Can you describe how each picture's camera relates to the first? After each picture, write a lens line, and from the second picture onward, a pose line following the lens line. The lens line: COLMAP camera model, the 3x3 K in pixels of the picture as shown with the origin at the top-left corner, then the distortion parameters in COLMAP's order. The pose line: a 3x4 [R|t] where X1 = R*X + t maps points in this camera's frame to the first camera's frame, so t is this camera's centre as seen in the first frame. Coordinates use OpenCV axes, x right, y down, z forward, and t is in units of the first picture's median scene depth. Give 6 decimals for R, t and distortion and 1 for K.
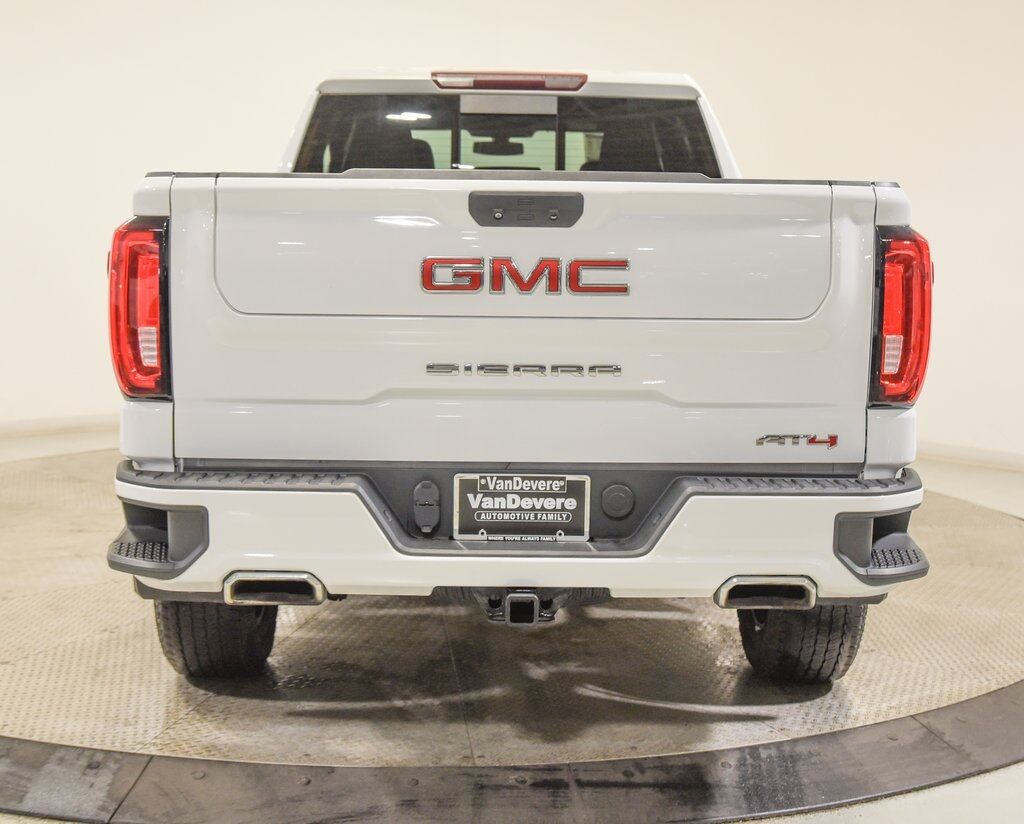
lens RADIAL K [[1623.1, 0, 507.3], [0, 1623.1, 410.4], [0, 0, 1]] dist [-0.166420, 0.000000]
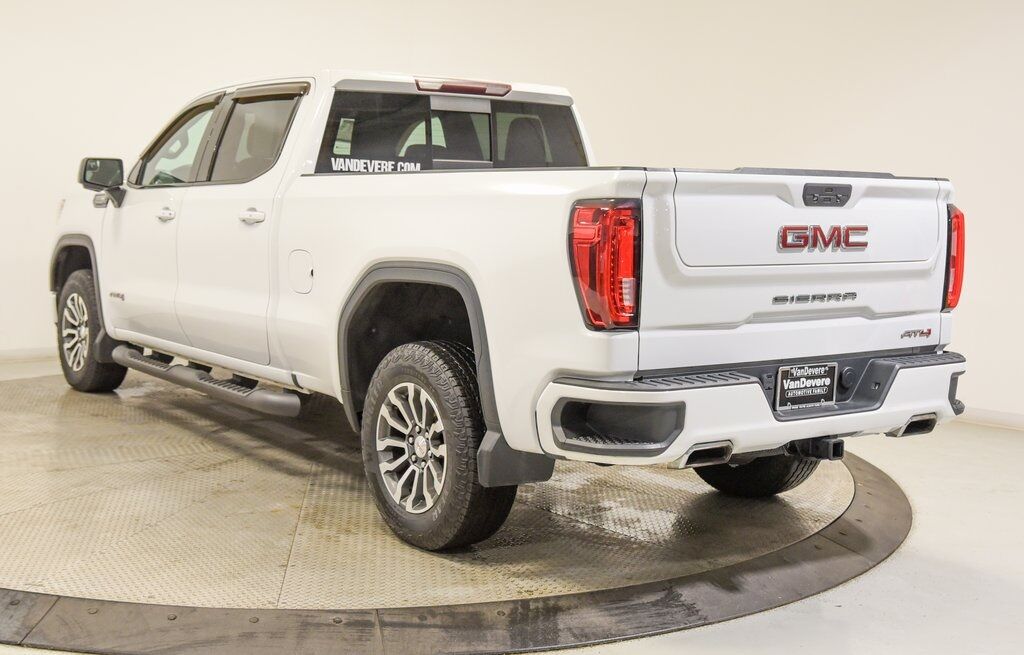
lens RADIAL K [[1405.9, 0, 515.2], [0, 1405.9, 322.1], [0, 0, 1]] dist [-0.087559, 0.000000]
pose [[0.812593, -0.052169, 0.580492, -0.996702], [0.058282, 0.998267, 0.008130, -0.028832], [-0.579910, 0.027226, 0.814225, 0.065833]]
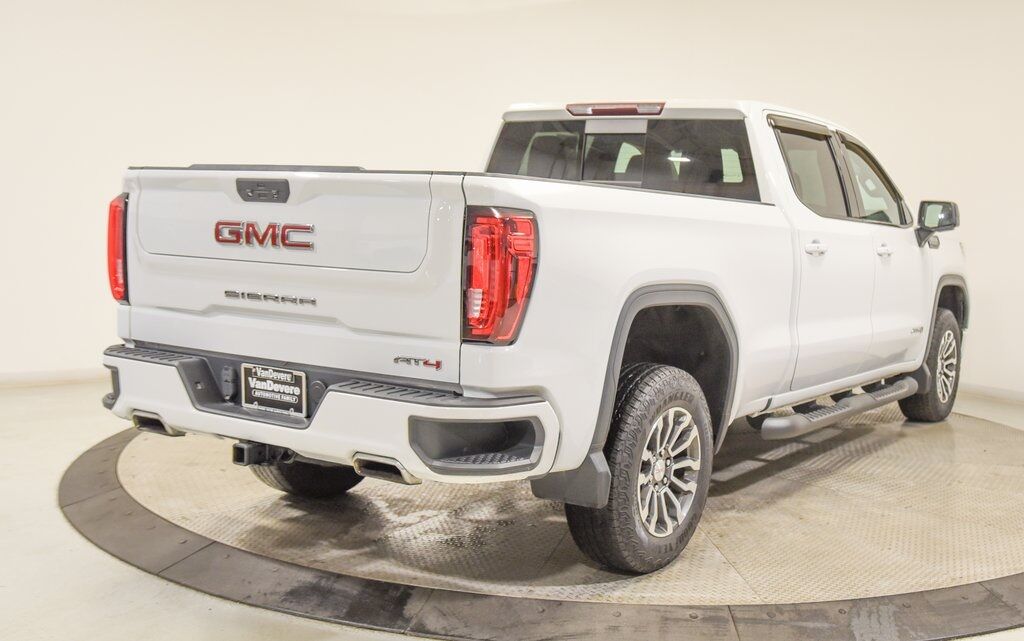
lens RADIAL K [[1249.5, 0, 515.7], [0, 1249.5, 330.1], [0, 0, 1]] dist [-0.028596, 0.000000]
pose [[0.807476, 0.074877, -0.585129, 0.862394], [-0.098009, 0.995154, -0.007905, -0.008089], [0.581702, 0.063731, 0.810901, 0.190121]]
